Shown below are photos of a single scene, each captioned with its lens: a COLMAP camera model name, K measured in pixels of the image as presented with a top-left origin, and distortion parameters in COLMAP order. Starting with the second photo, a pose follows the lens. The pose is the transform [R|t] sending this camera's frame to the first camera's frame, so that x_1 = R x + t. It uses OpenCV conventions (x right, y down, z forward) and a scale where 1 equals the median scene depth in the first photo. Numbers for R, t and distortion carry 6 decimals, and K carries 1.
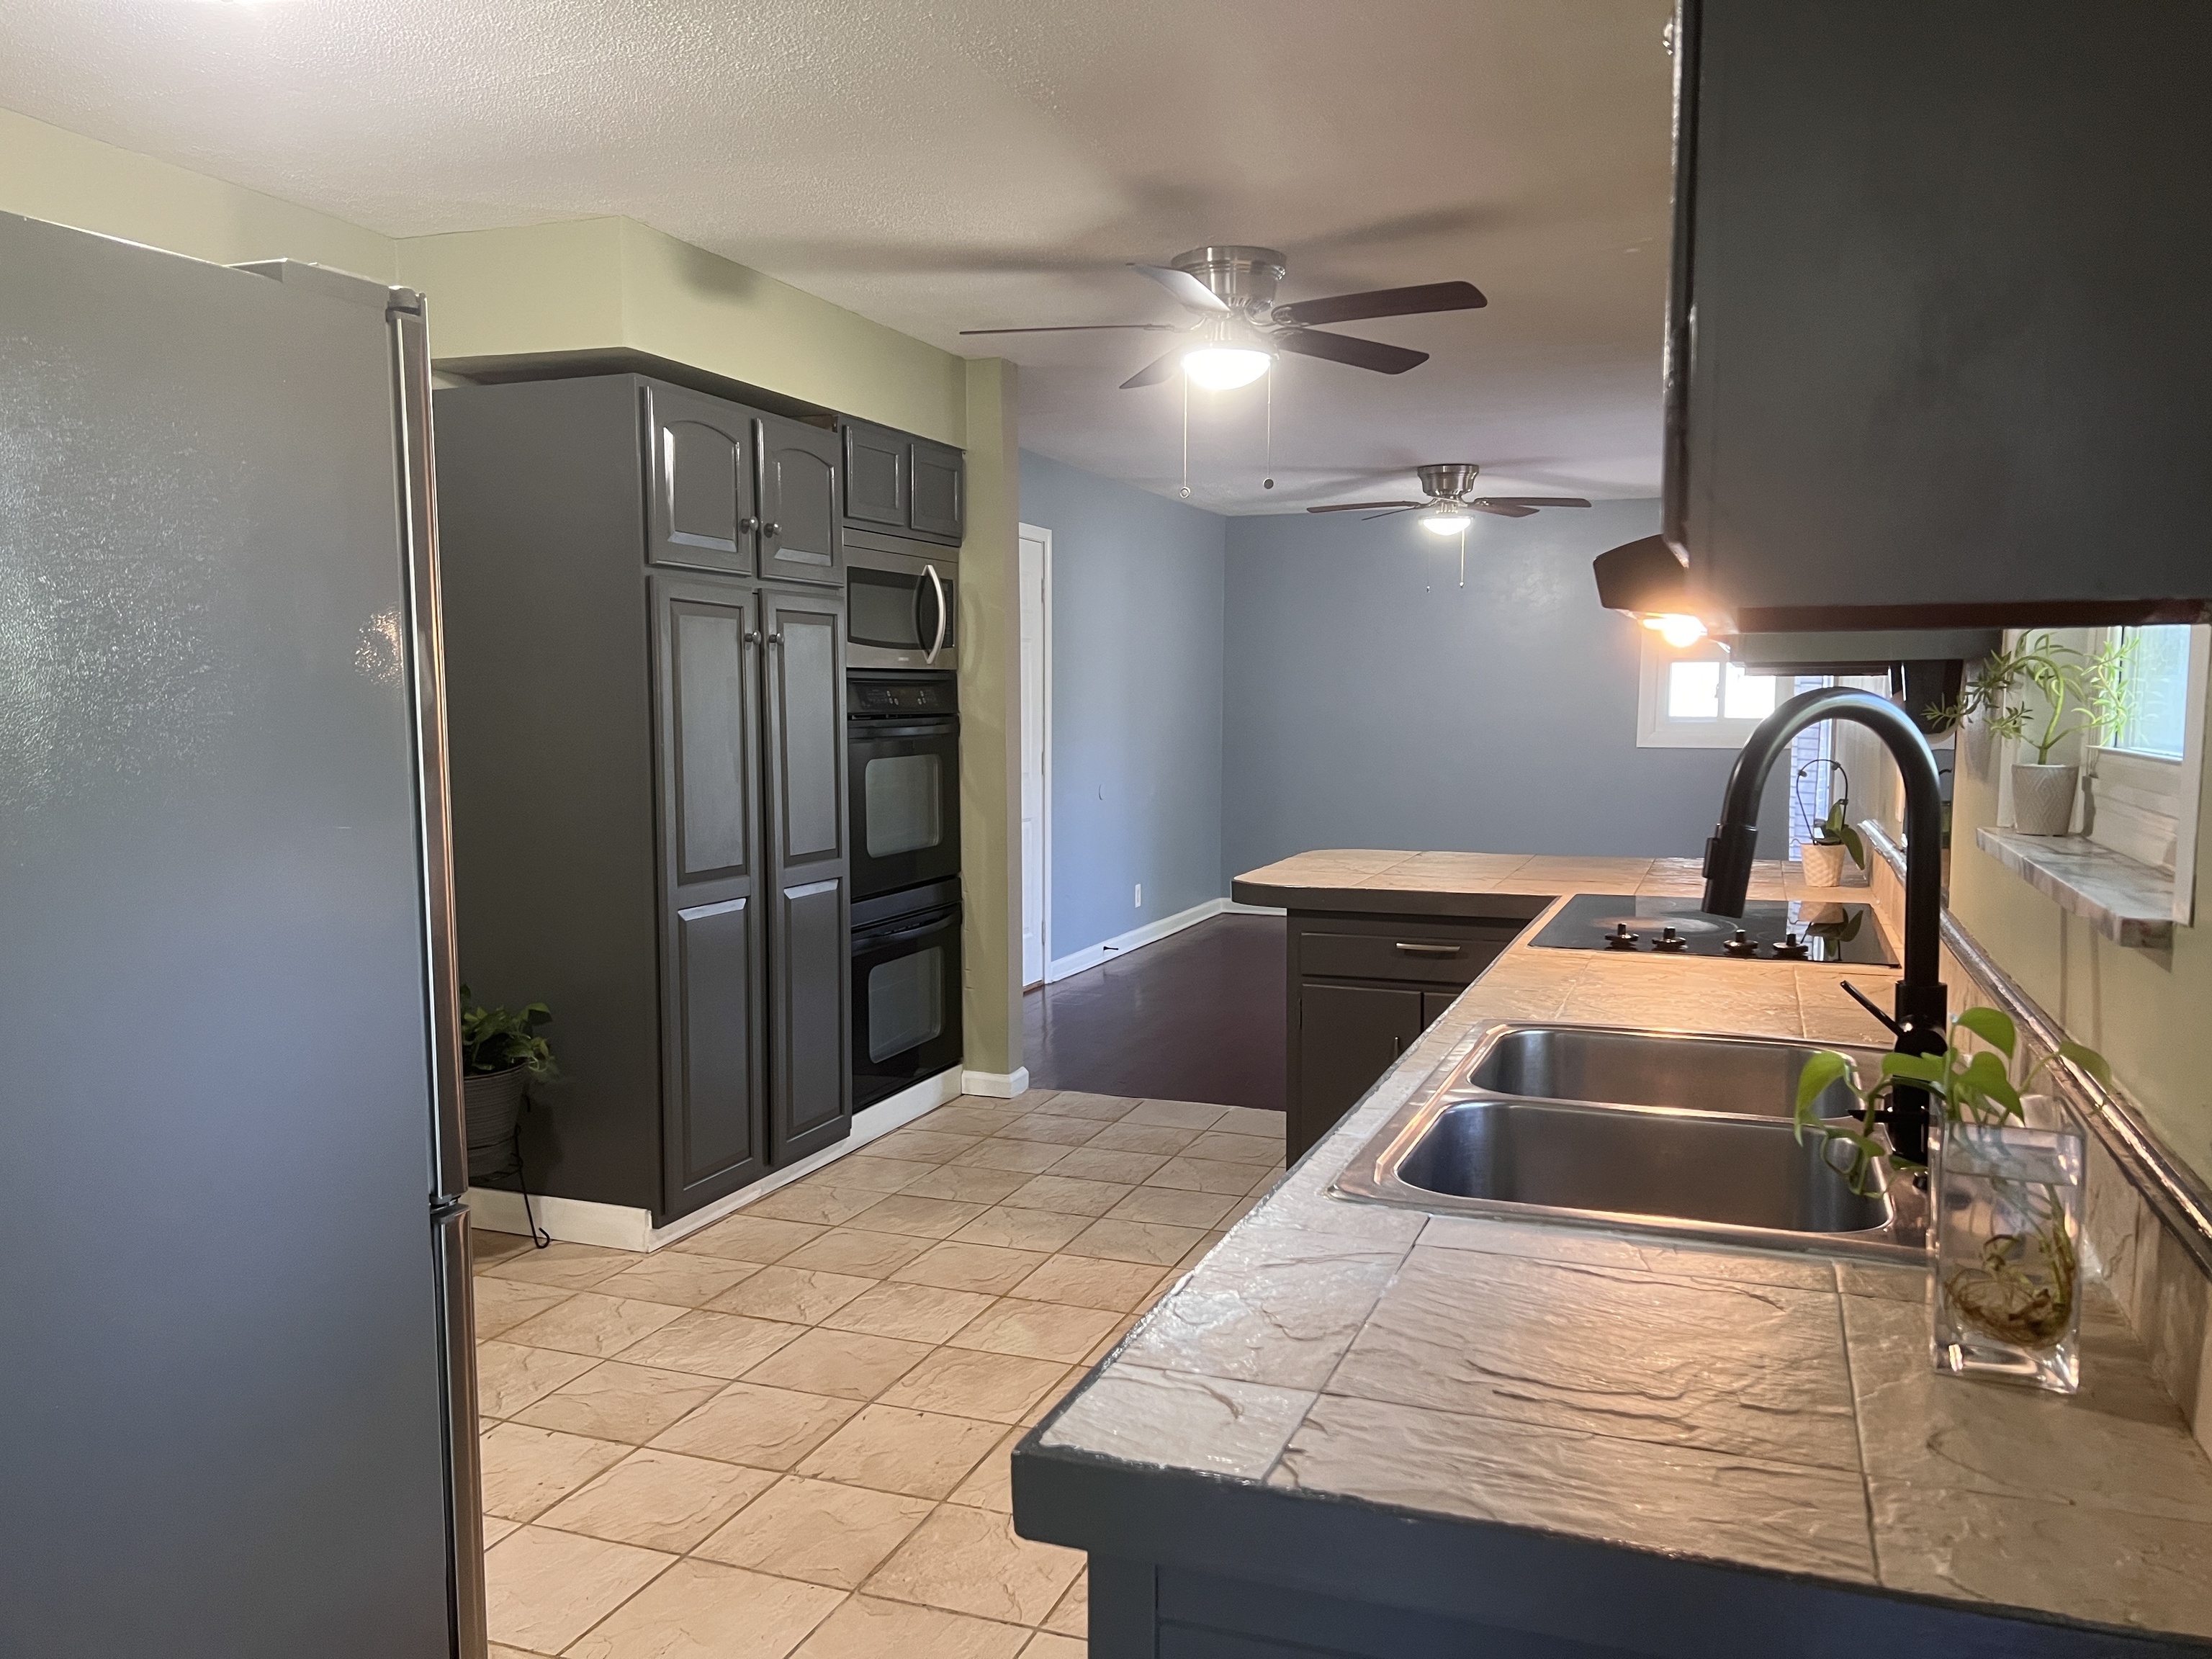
lens RADIAL K [[1657.5, 0, 1106.0], [0, 1657.5, 829.5], [0, 0, 1]] dist [0.066384, 0.000063]
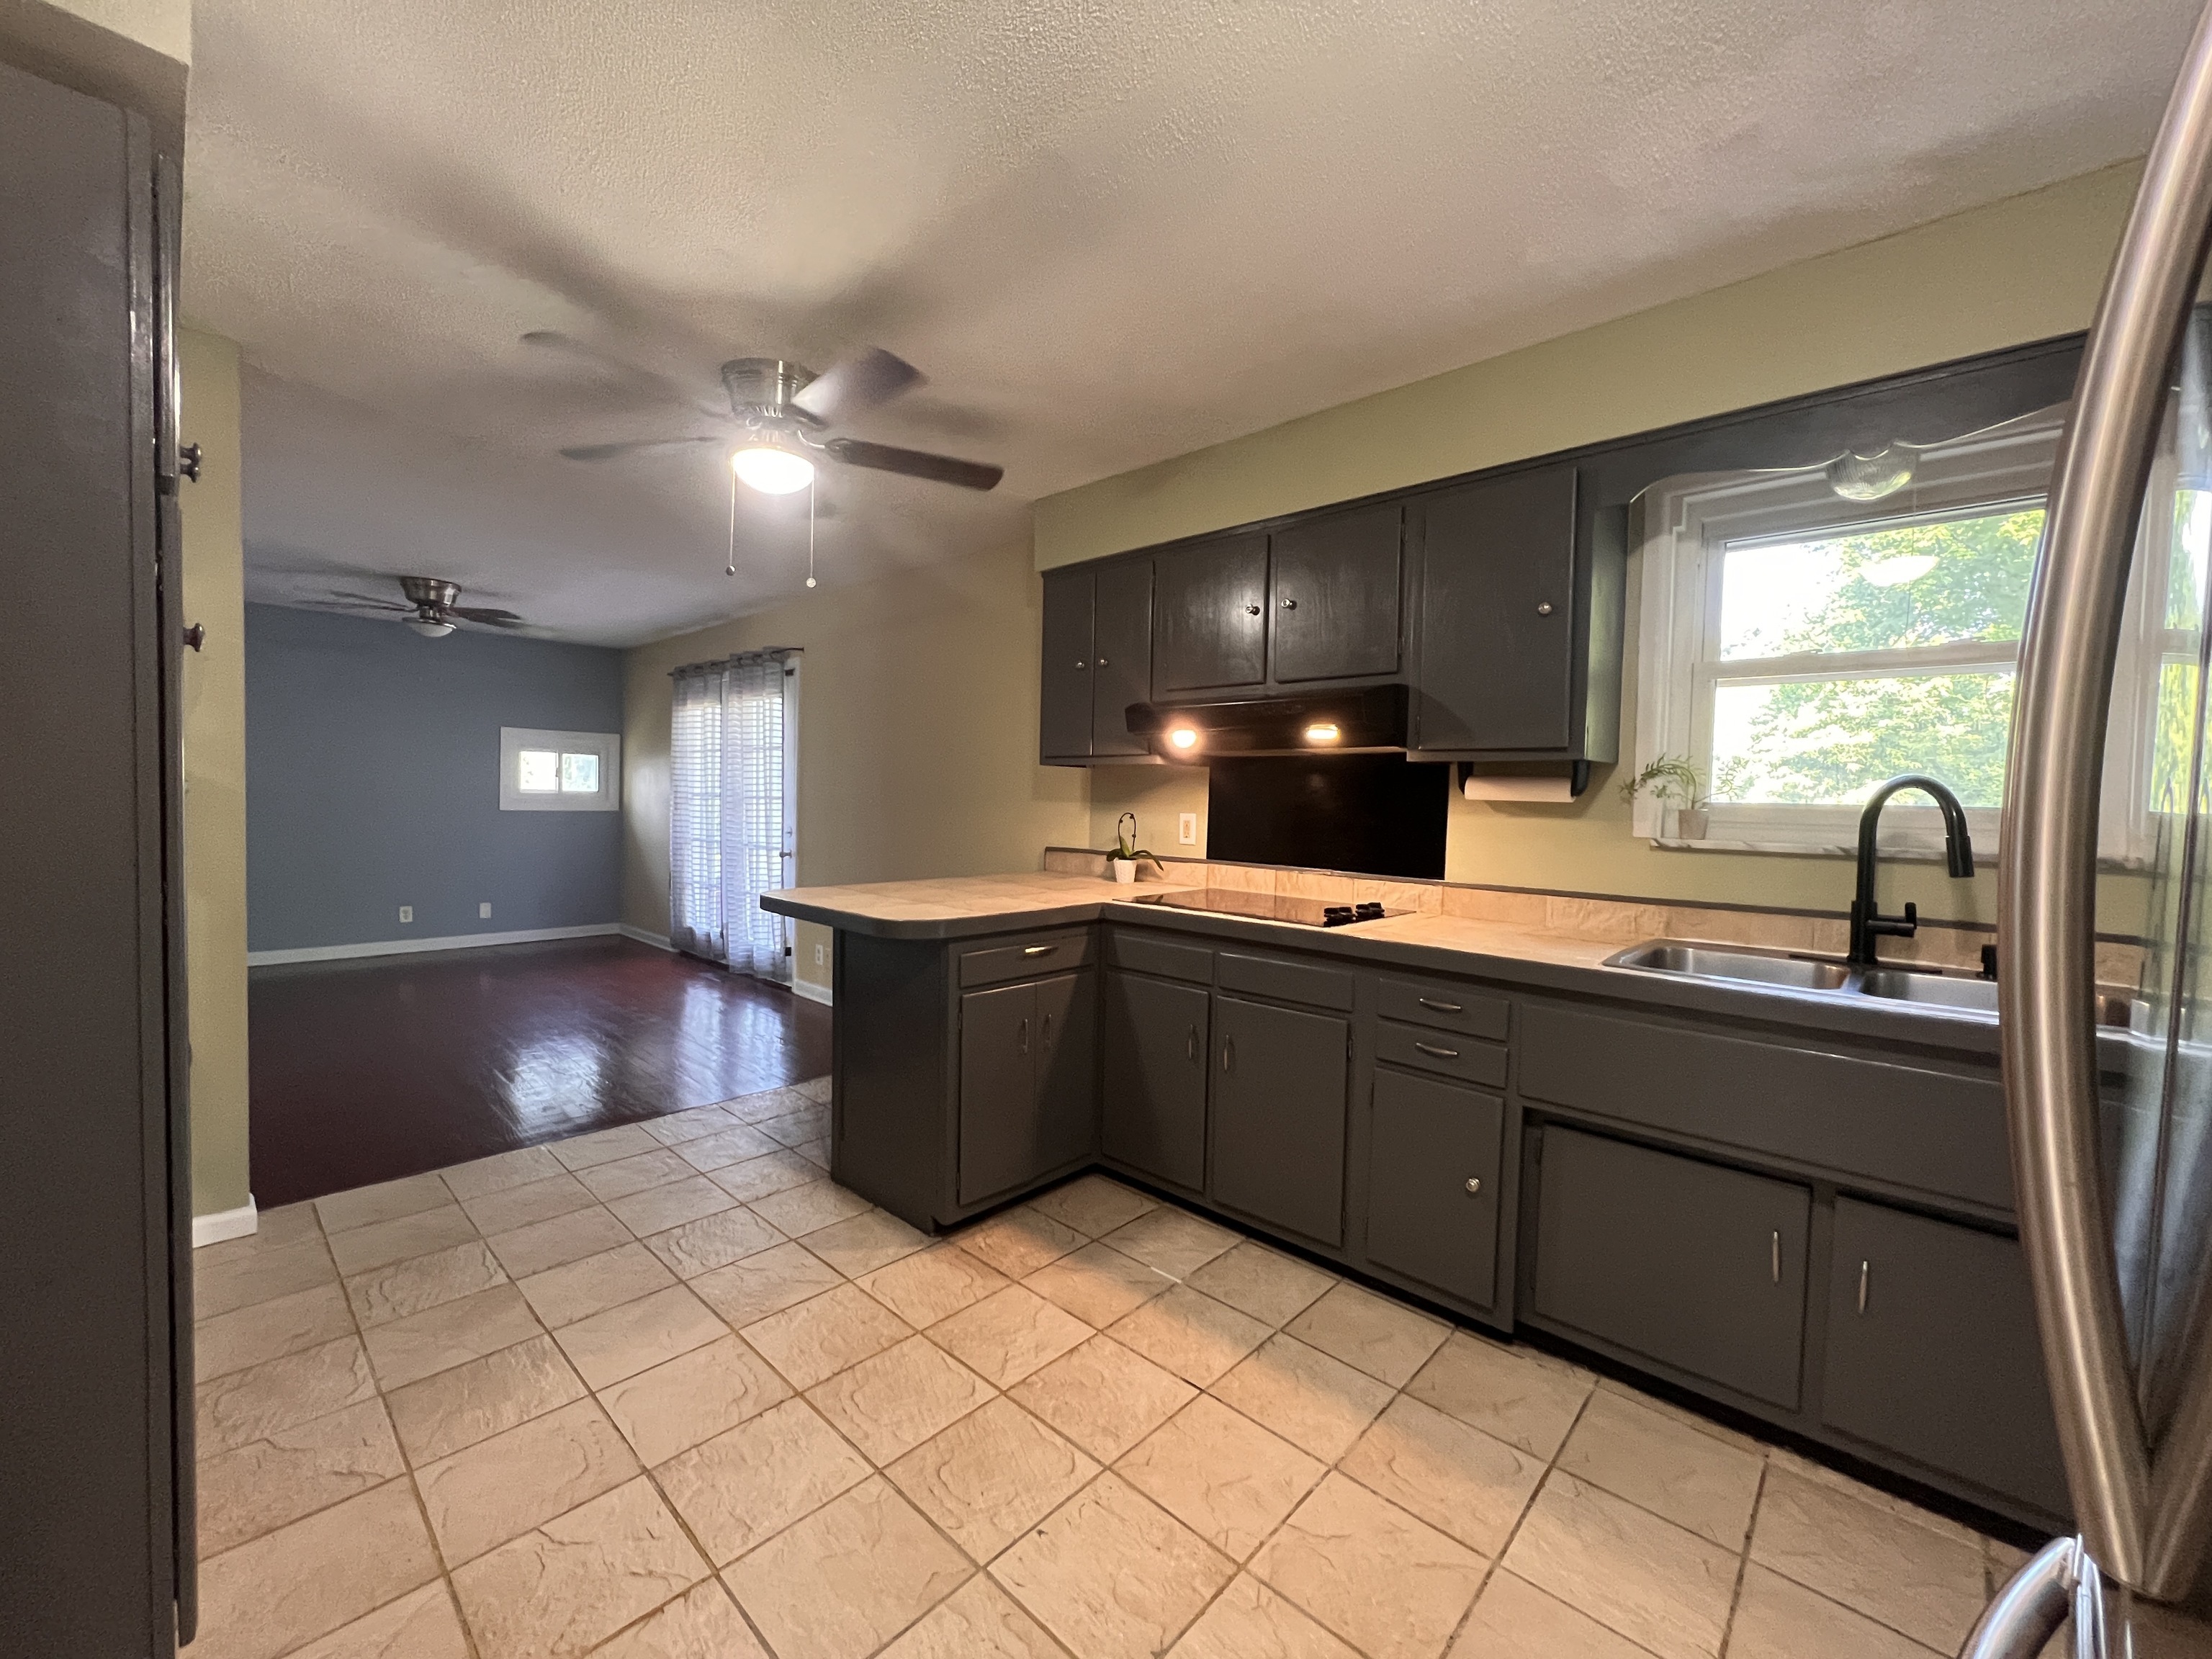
lens RADIAL K [[886.3, 0, 1106.0], [0, 886.3, 829.5], [0, 0, 1]] dist [-0.001023, -0.000137]
pose [[0.375940, -0.024062, 0.926331, -0.366349], [0.053436, 0.998562, 0.004252, -0.021394], [-0.925102, 0.047901, 0.376686, 0.526189]]
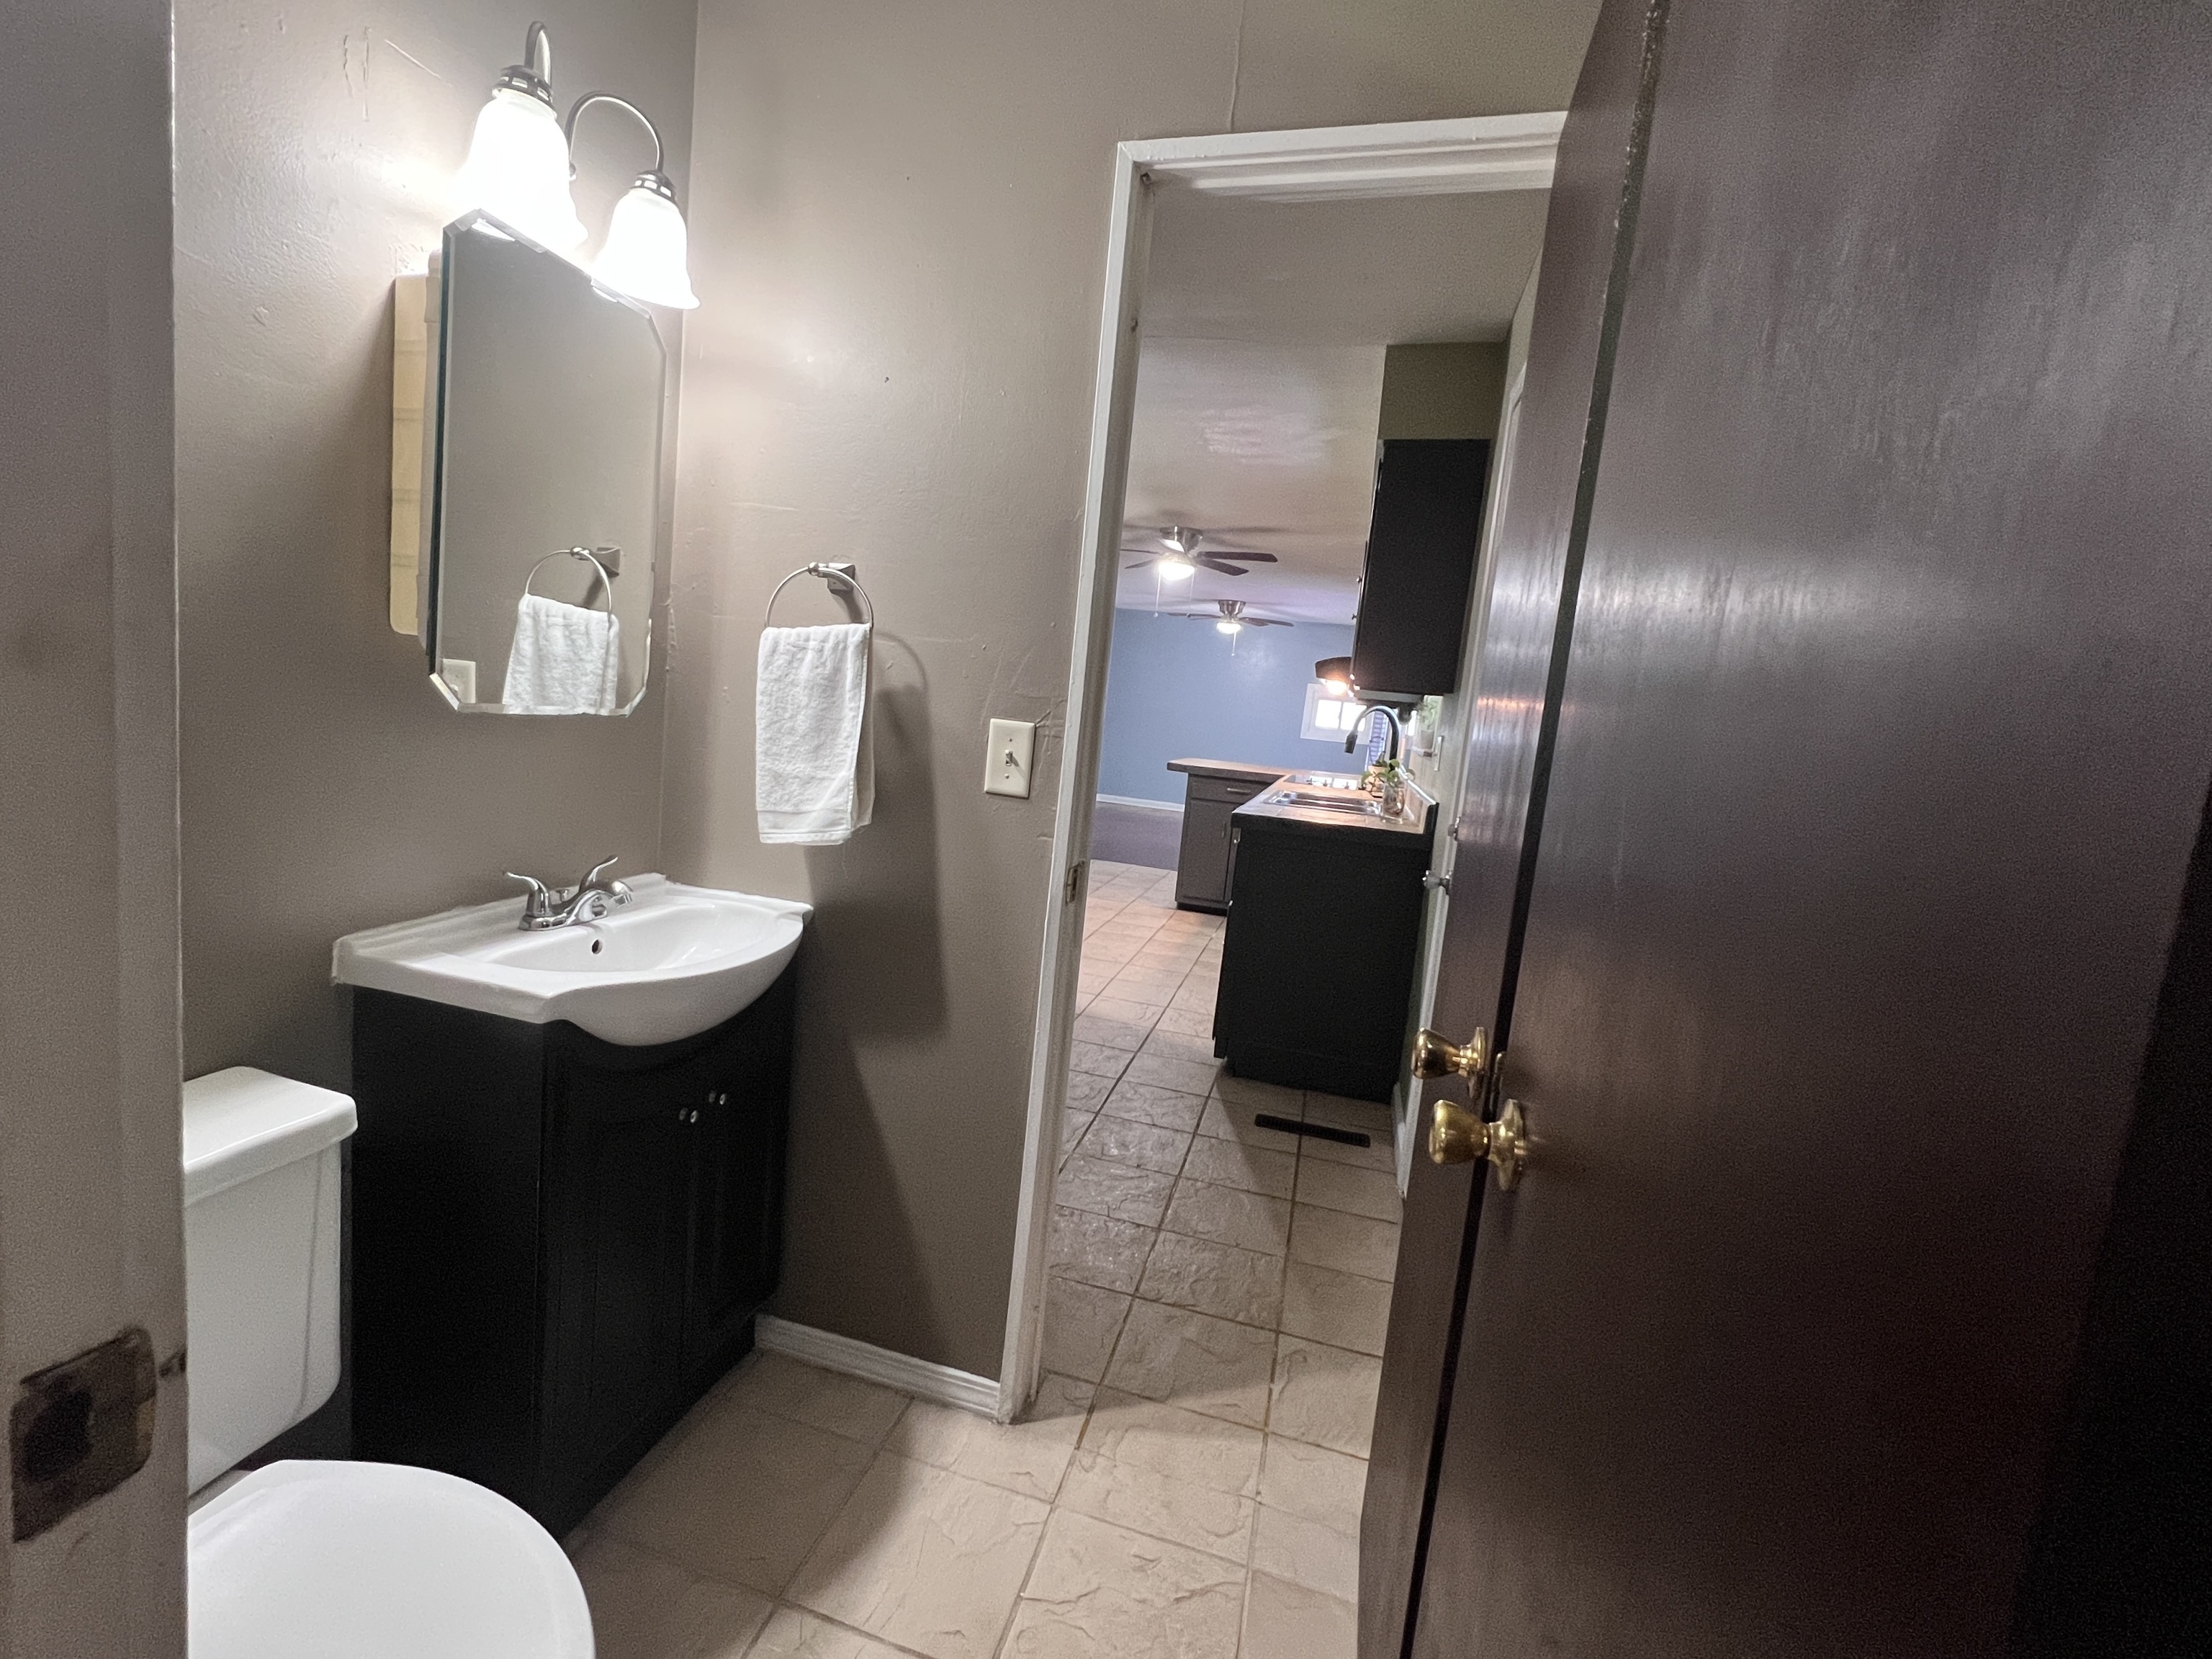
lens RADIAL K [[886.3, 0, 1106.0], [0, 886.3, 829.5], [0, 0, 1]] dist [-0.001023, -0.000137]
pose [[0.991930, 0.068767, 0.106520, -0.107785], [-0.075900, 0.995032, 0.064424, 0.032136], [-0.101560, -0.071989, 0.992221, -0.275233]]
